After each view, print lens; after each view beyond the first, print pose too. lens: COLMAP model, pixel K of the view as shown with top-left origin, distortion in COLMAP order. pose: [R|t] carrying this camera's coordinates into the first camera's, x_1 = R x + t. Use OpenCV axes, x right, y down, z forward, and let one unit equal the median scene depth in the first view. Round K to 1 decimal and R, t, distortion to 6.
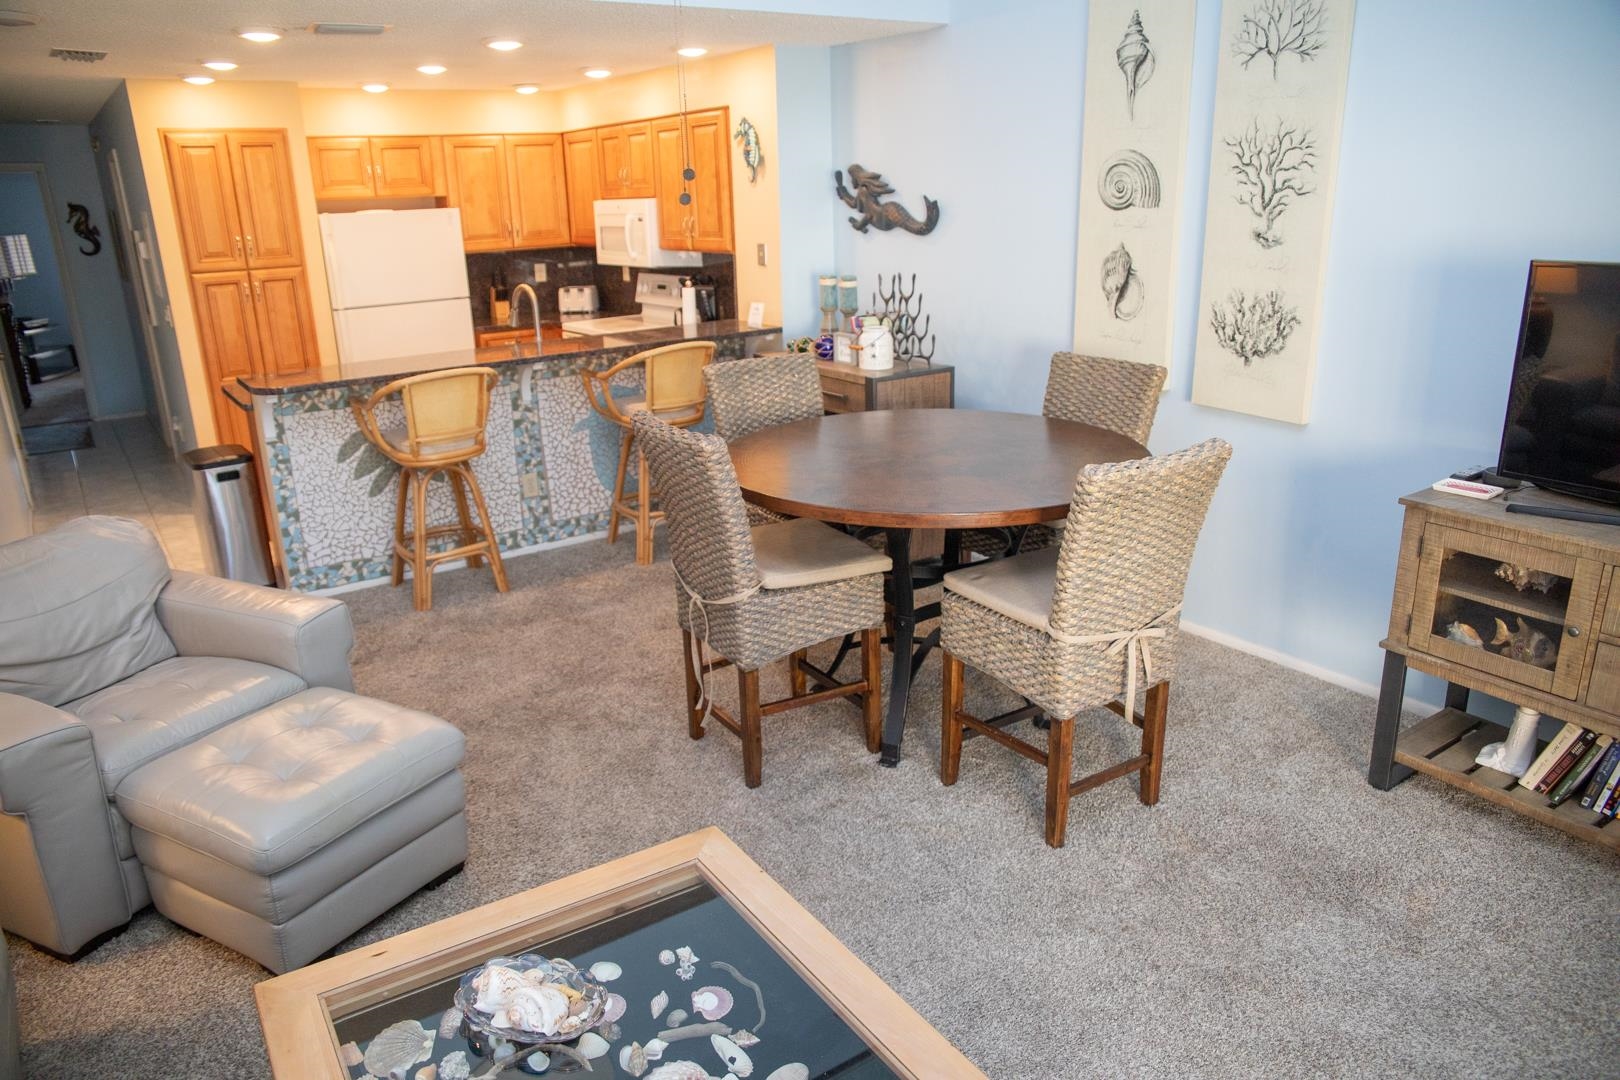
lens RADIAL K [[1109.8, 0, 810.0], [0, 1109.8, 540.0], [0, 0, 1]] dist [-0.116563, 0.099346]
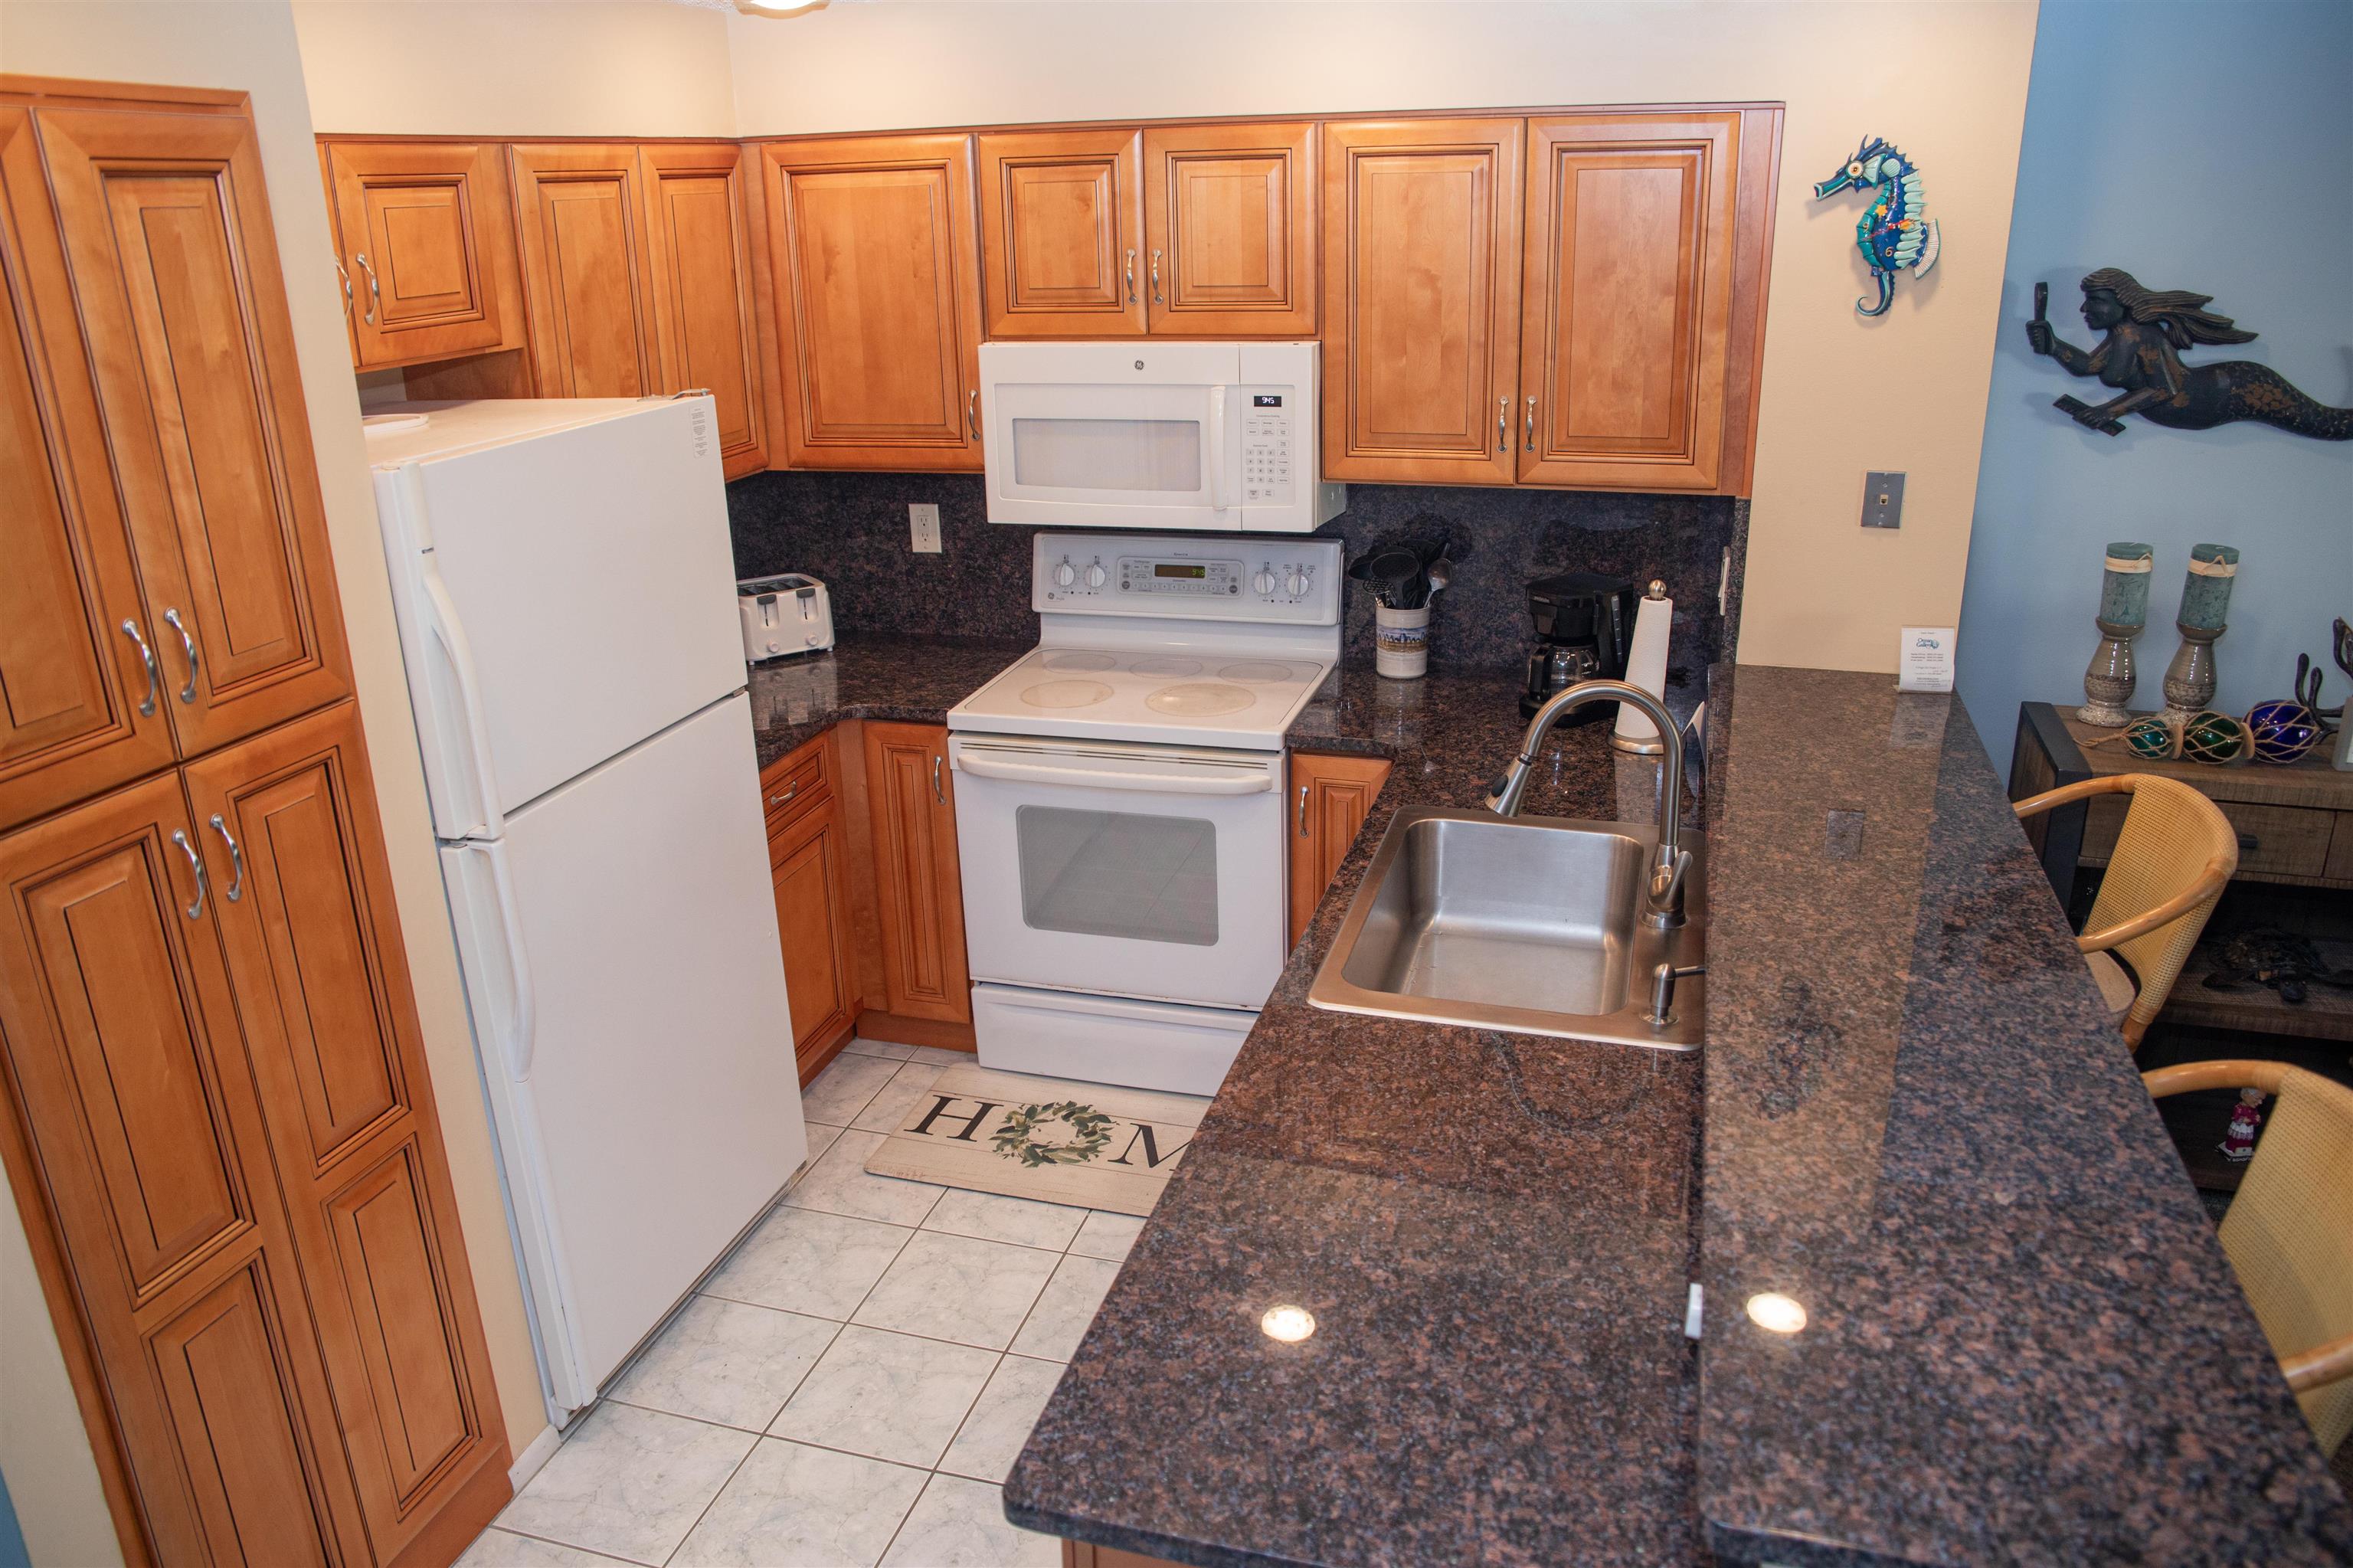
lens RADIAL K [[1716.7, 0, 1176.5], [0, 1716.7, 784.0], [0, 0, 1]] dist [-0.113808, 0.112205]
pose [[0.784723, -0.198185, 0.587310, -0.567990], [0.190514, 0.978759, 0.075726, -0.237320], [-0.589843, 0.052467, 0.805812, 0.630251]]
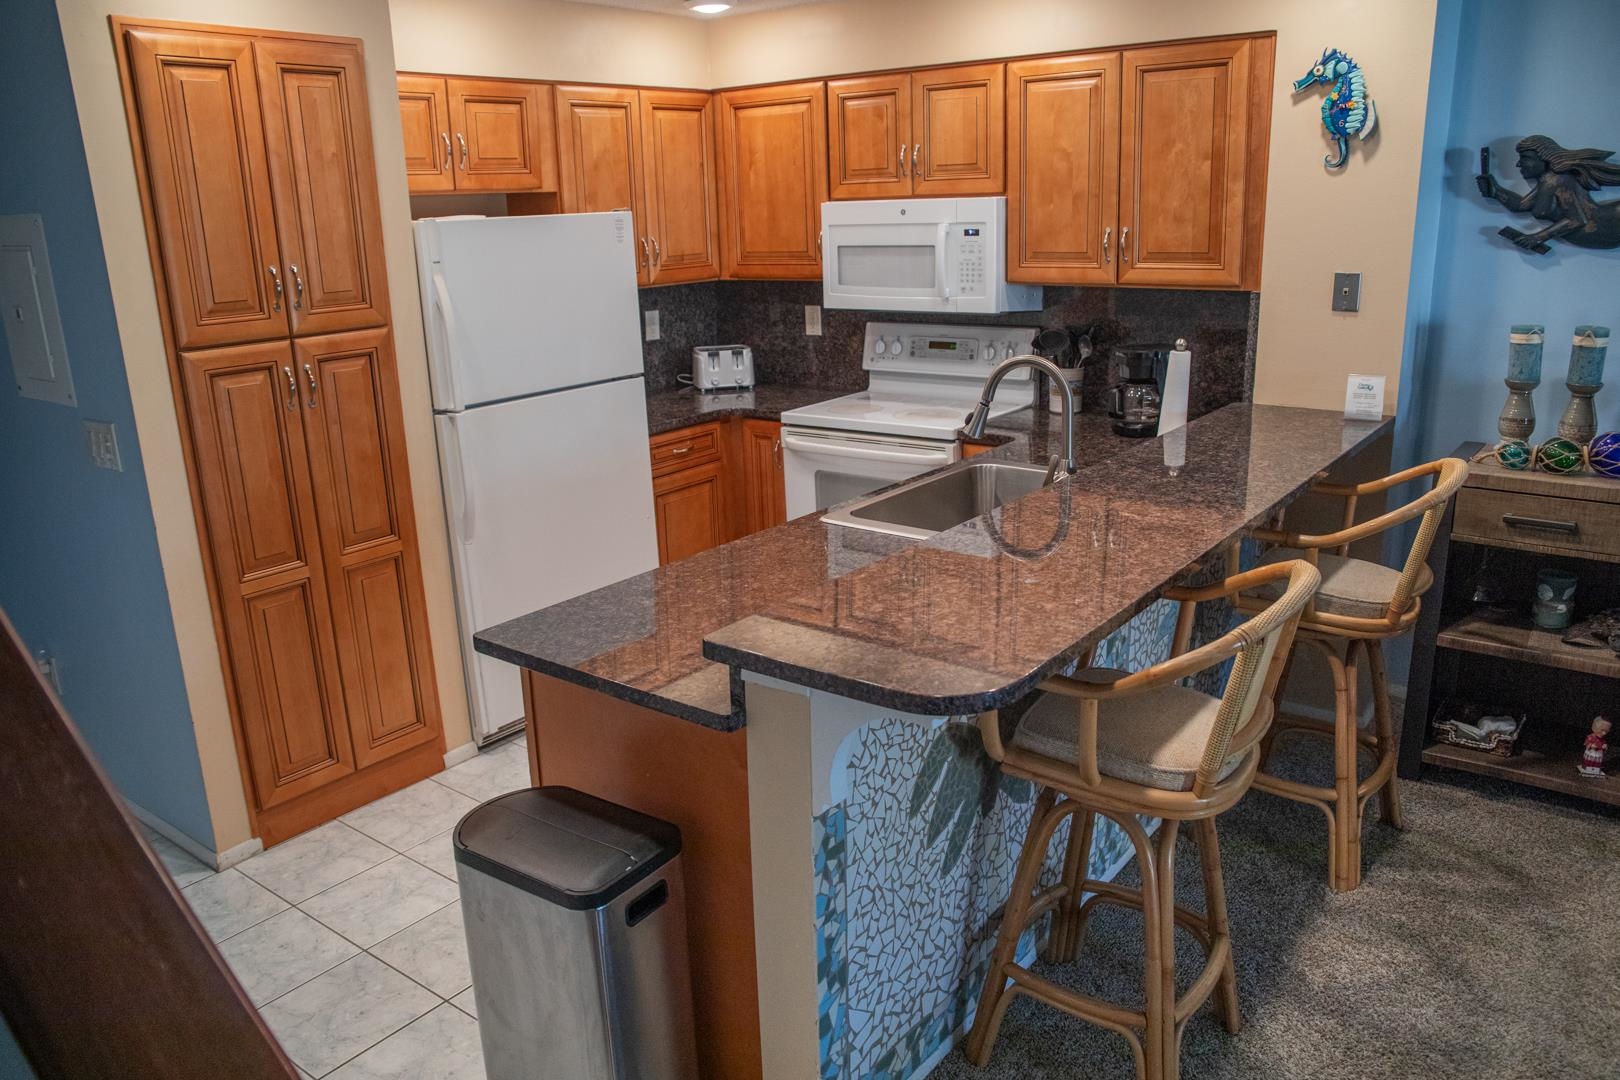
lens RADIAL K [[1192.9, 0, 810.0], [0, 1192.9, 540.0], [0, 0, 1]] dist [-0.116395, 0.105021]
pose [[0.953807, -0.083532, 0.288572, -0.466810], [0.095792, 0.994990, -0.028602, -0.130429], [-0.284737, 0.054924, 0.957031, 0.470021]]
